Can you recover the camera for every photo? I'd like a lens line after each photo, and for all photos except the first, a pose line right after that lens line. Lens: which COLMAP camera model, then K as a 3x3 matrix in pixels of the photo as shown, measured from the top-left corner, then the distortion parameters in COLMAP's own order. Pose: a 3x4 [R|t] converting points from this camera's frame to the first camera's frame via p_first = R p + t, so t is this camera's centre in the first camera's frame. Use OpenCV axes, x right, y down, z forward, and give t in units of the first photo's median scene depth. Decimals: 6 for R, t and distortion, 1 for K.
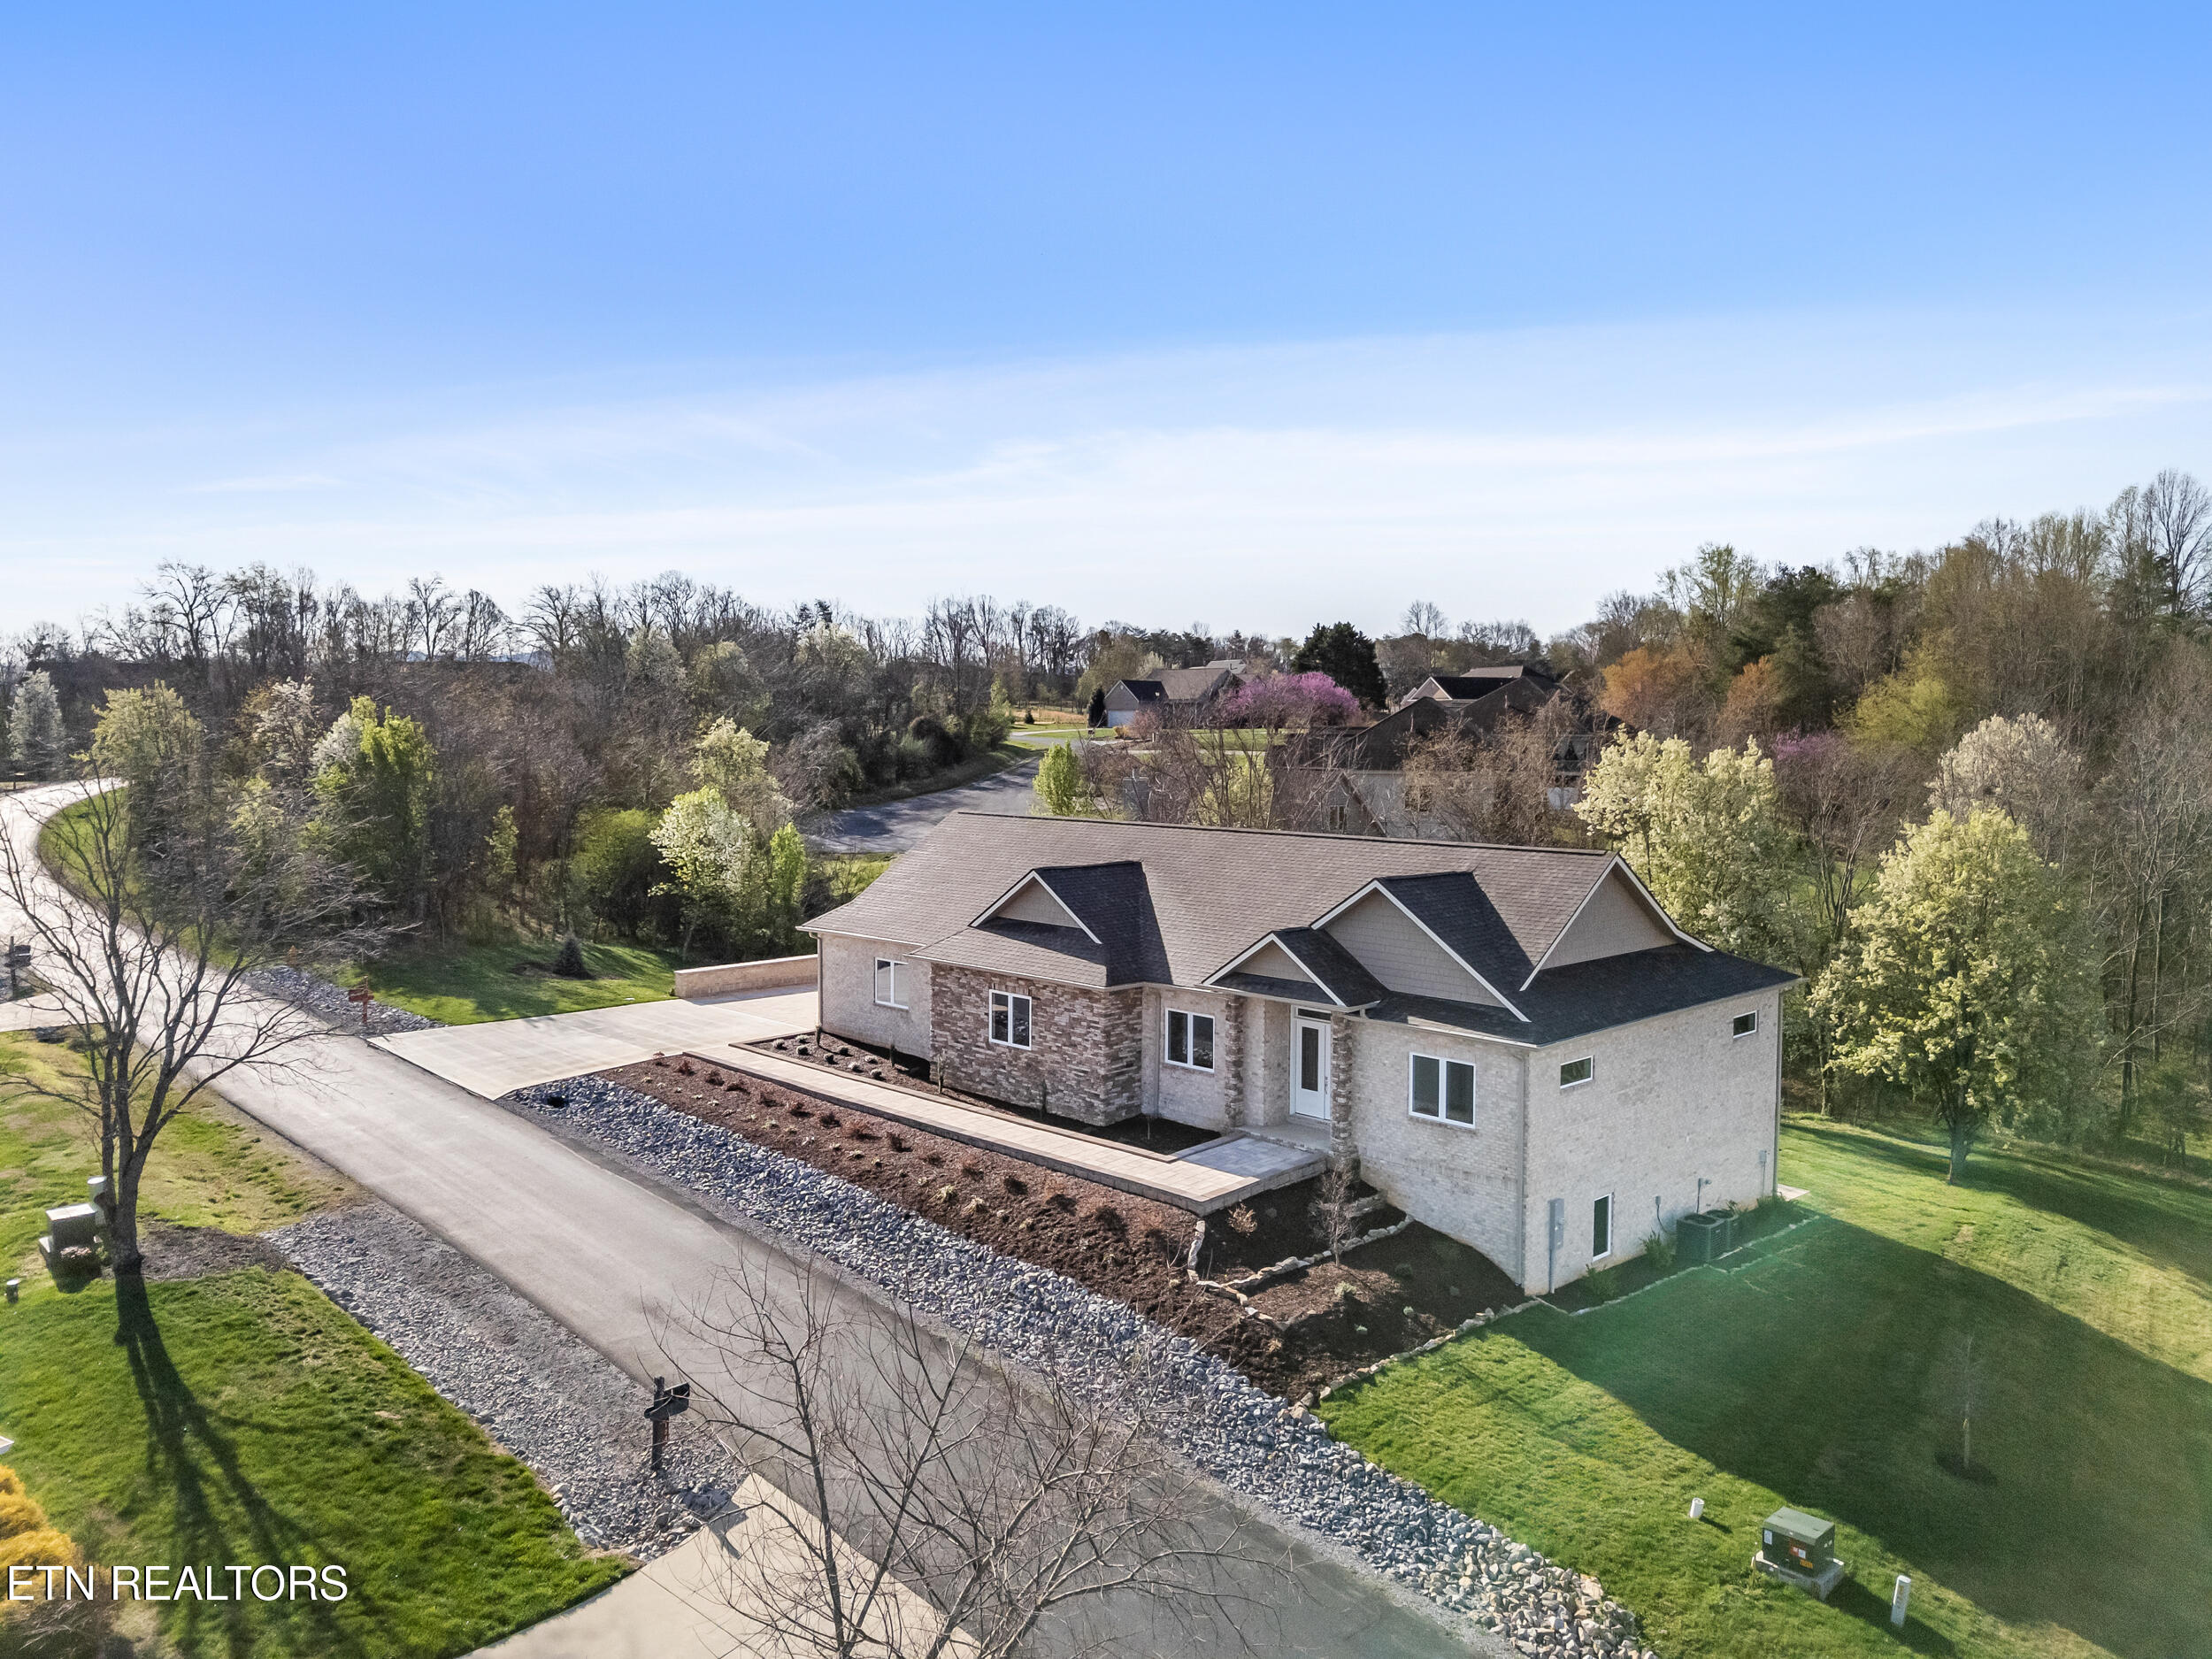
lens RADIAL K [[1610.8, 0, 1105.6], [0, 1610.8, 832.5], [0, 0, 1]] dist [0.036940, 0.000033]
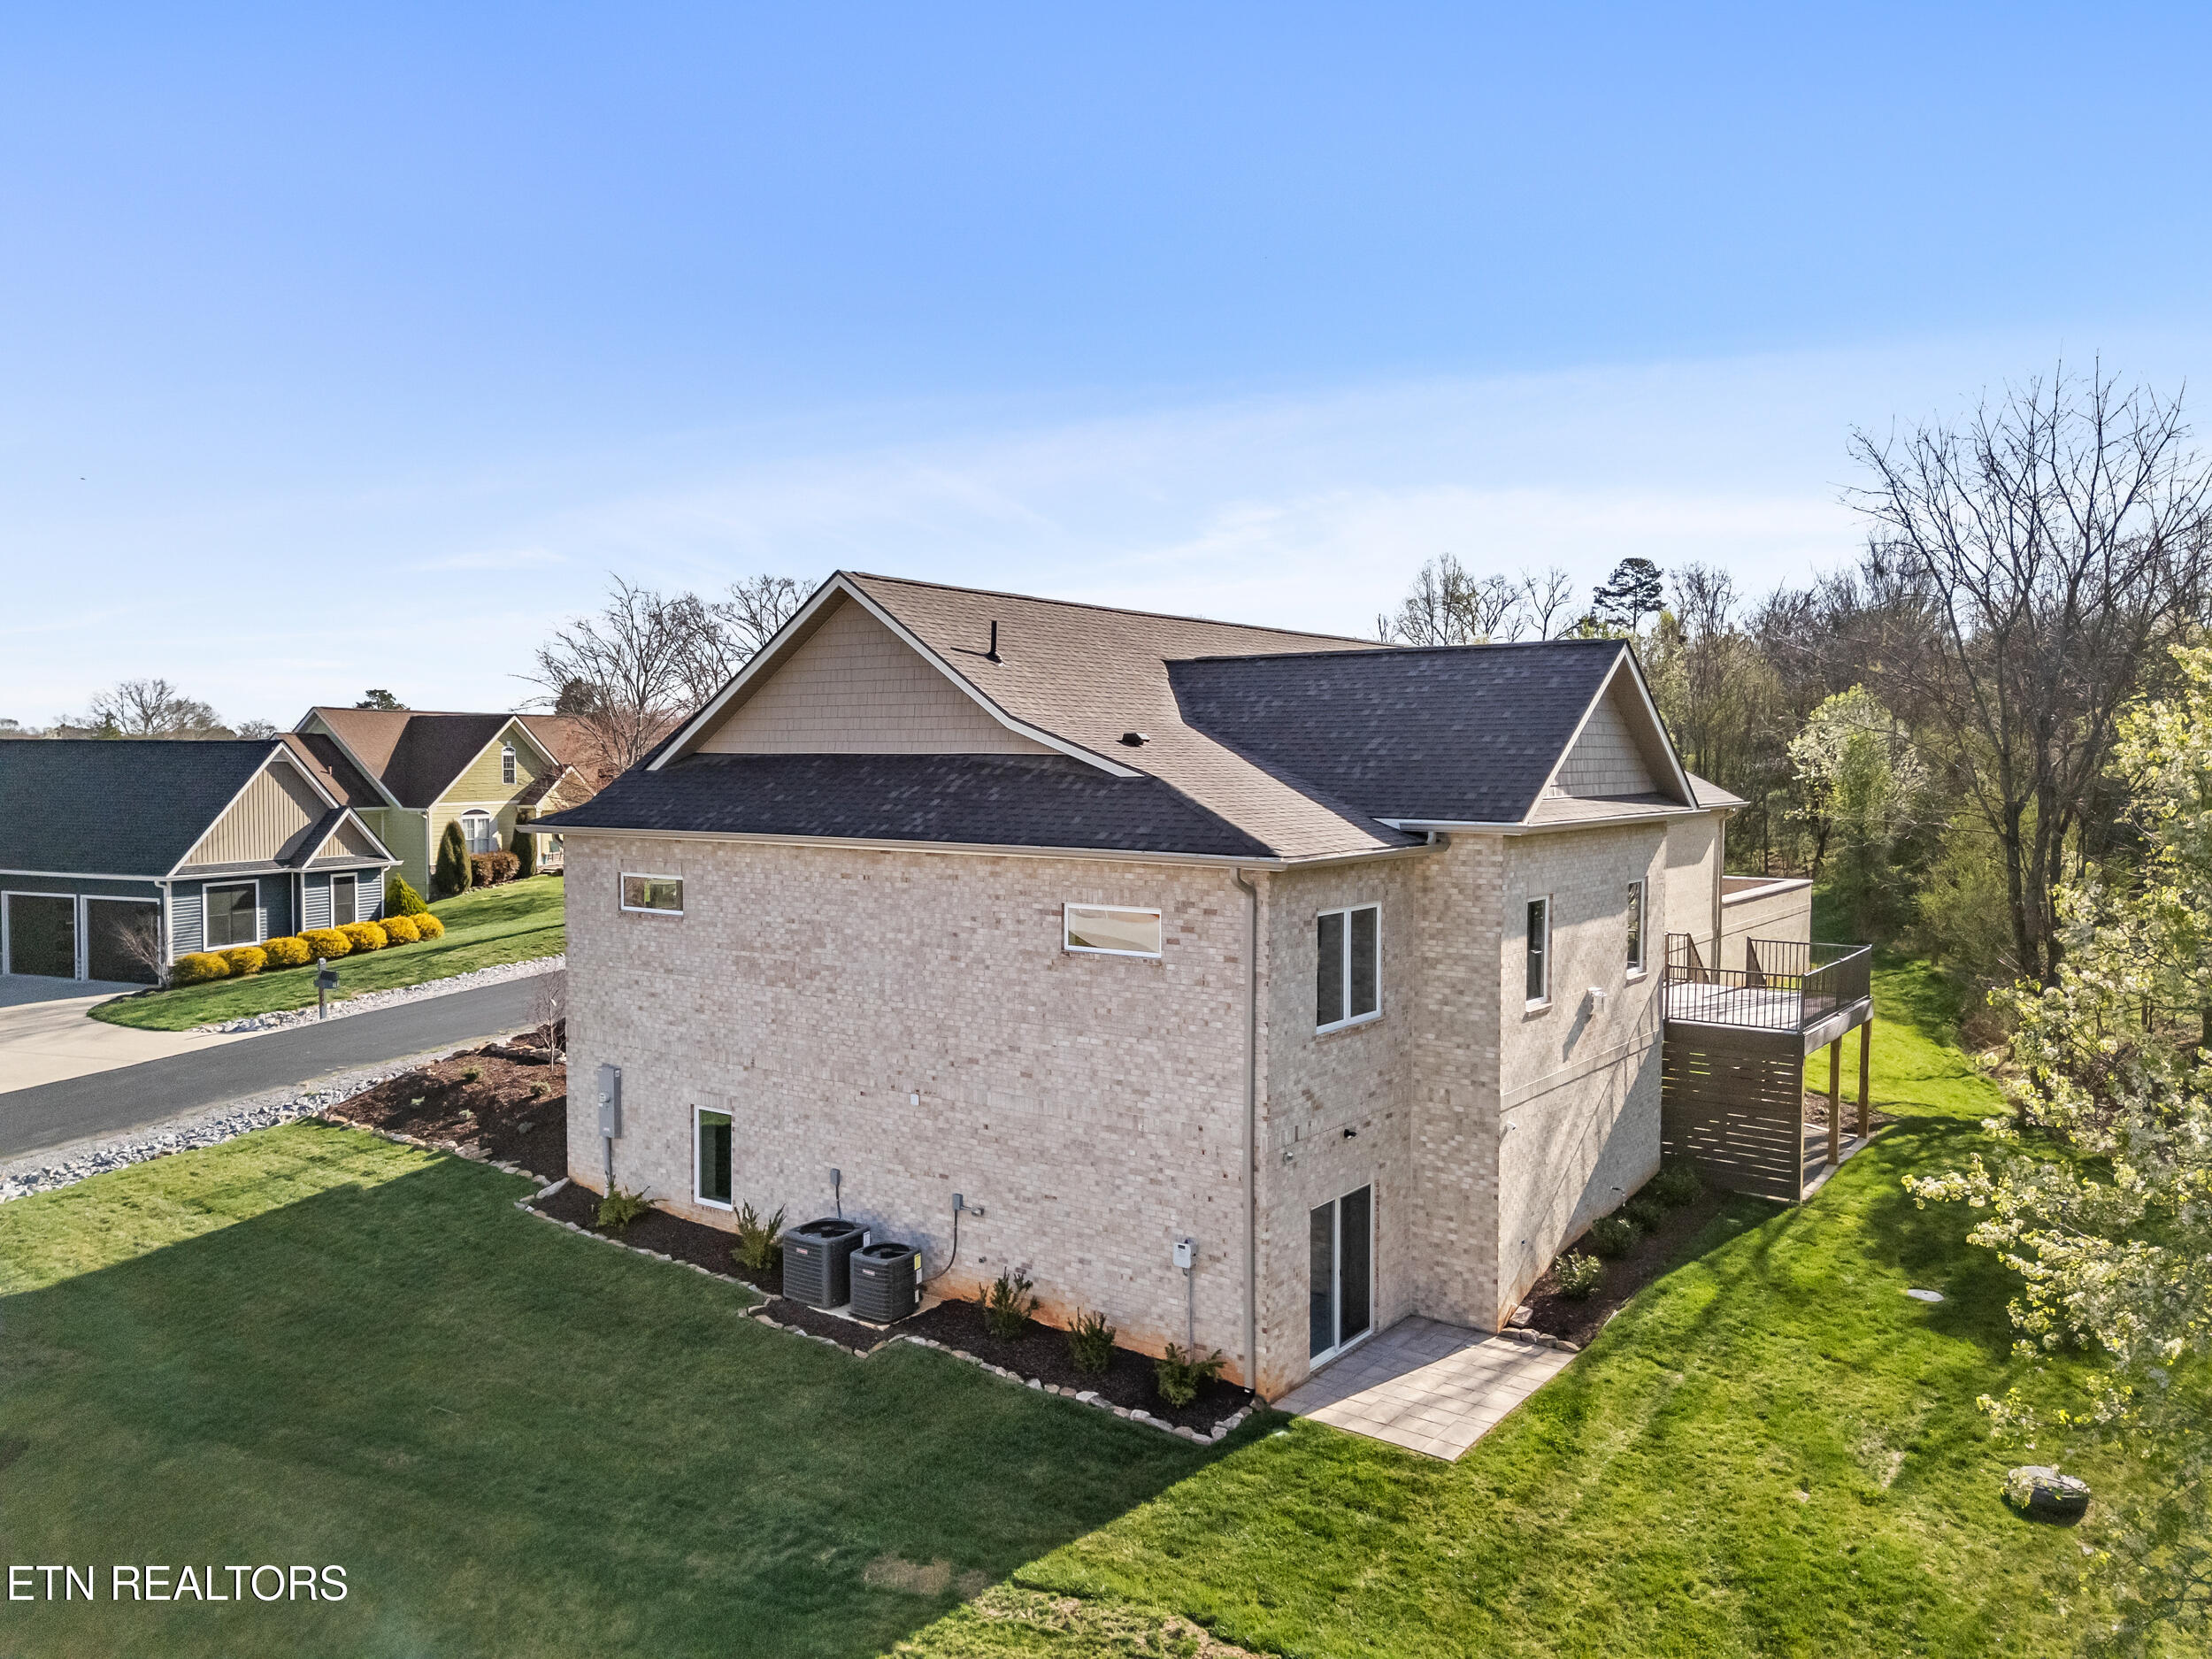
lens RADIAL K [[1610.8, 0, 1102.6], [0, 1610.8, 825.2], [0, 0, 1]] dist [0.036940, 0.000033]
pose [[0.173729, 0.025892, -0.984453, 0.957910], [-0.070883, 0.997390, 0.013723, 0.092425], [0.982239, 0.067397, 0.175111, 1.027968]]
